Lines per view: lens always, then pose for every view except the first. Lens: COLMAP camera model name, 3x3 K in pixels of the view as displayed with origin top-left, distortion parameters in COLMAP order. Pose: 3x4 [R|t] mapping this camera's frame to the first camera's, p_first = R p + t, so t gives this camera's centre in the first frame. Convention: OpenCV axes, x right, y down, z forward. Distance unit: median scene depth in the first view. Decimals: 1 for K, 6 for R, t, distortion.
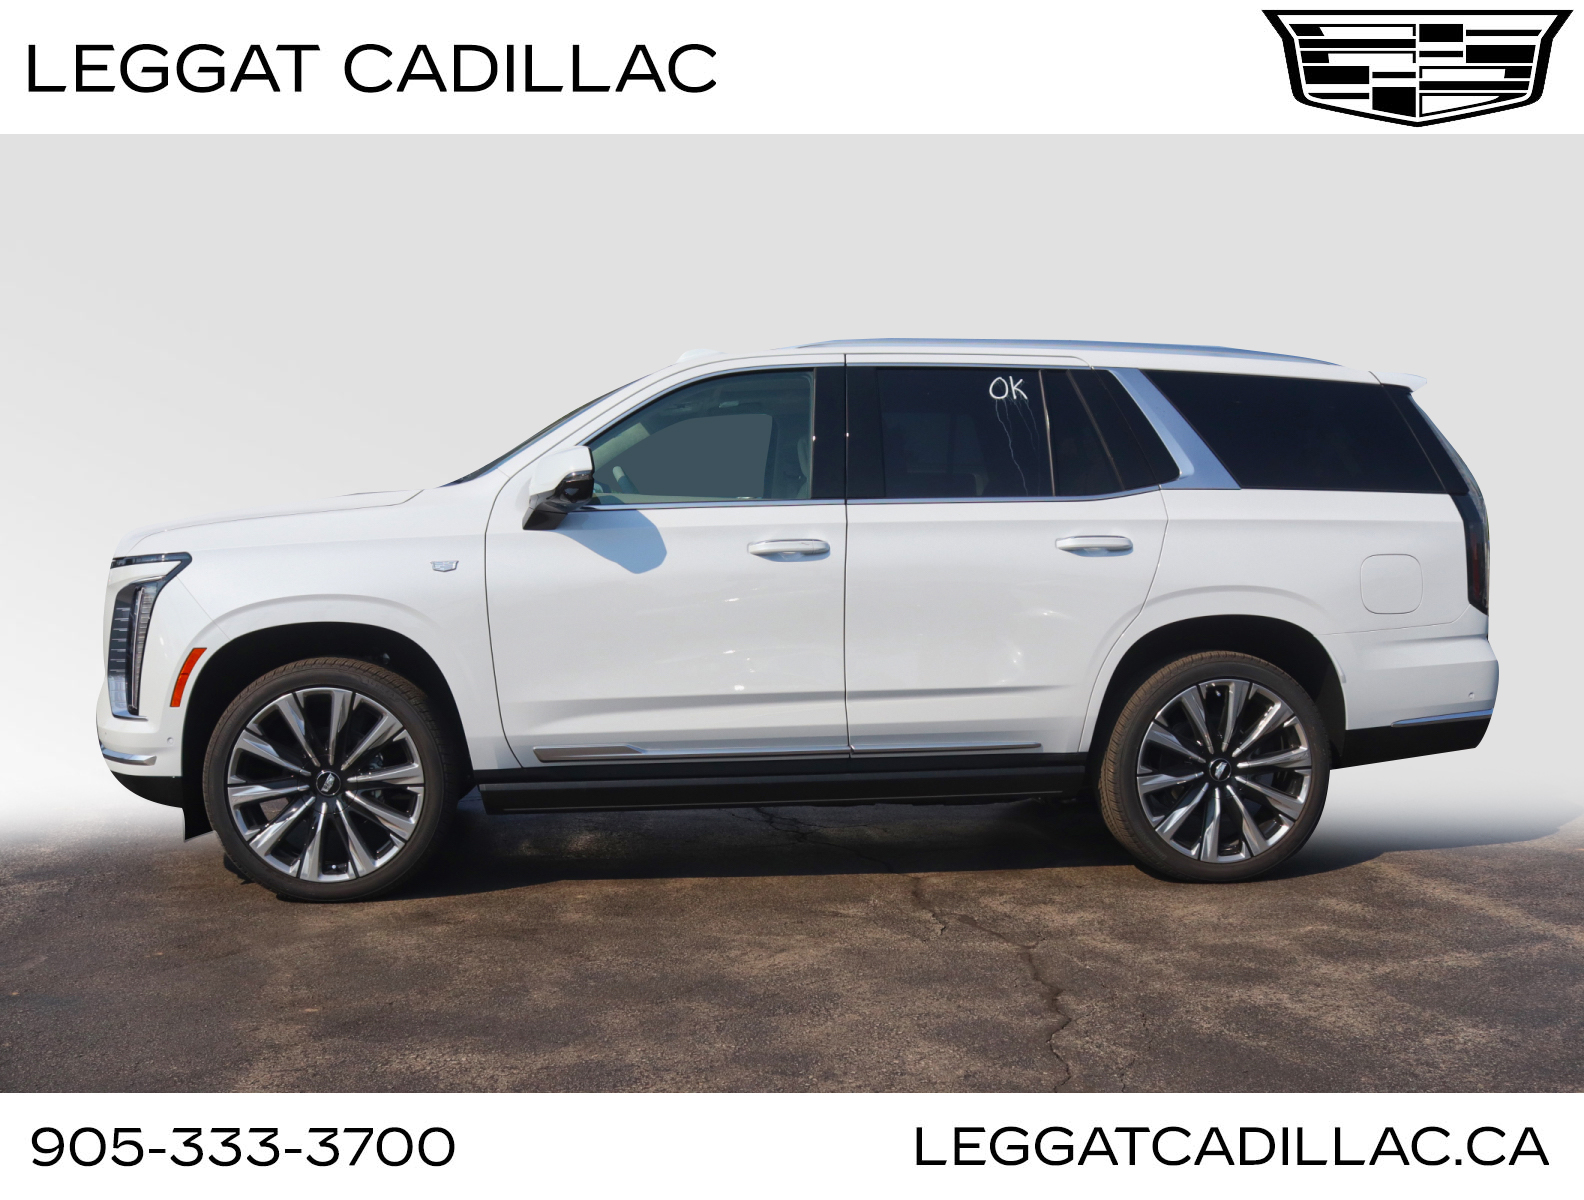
lens RADIAL K [[1481.4, 0, 792.9], [0, 1481.4, 599.8], [0, 0, 1]] dist [-0.108772, 0.000000]
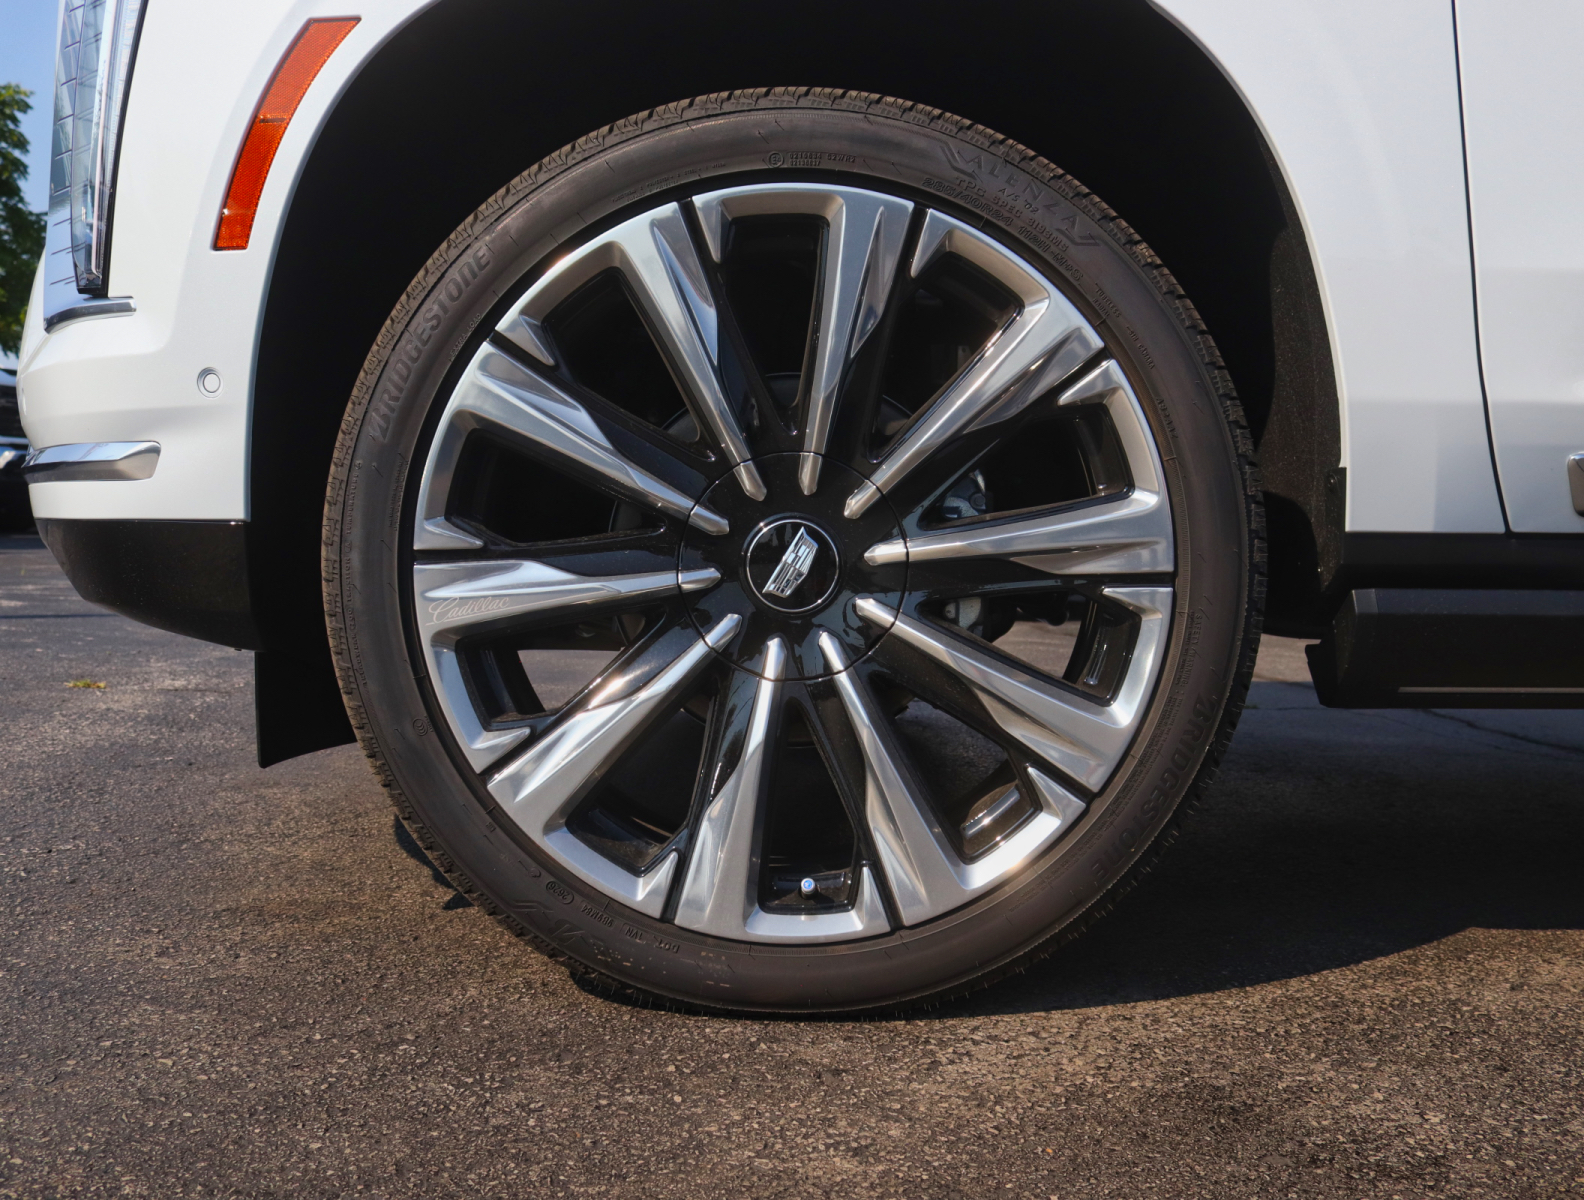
lens RADIAL K [[1481.4, 0, 793.1], [0, 1481.4, 595.7], [0, 0, 1]] dist [-0.108772, 0.000000]
pose [[0.994573, 0.031273, -0.099228, -0.292303], [-0.029717, 0.999412, 0.017123, 0.127081], [0.099705, -0.014081, 0.994917, 0.738361]]
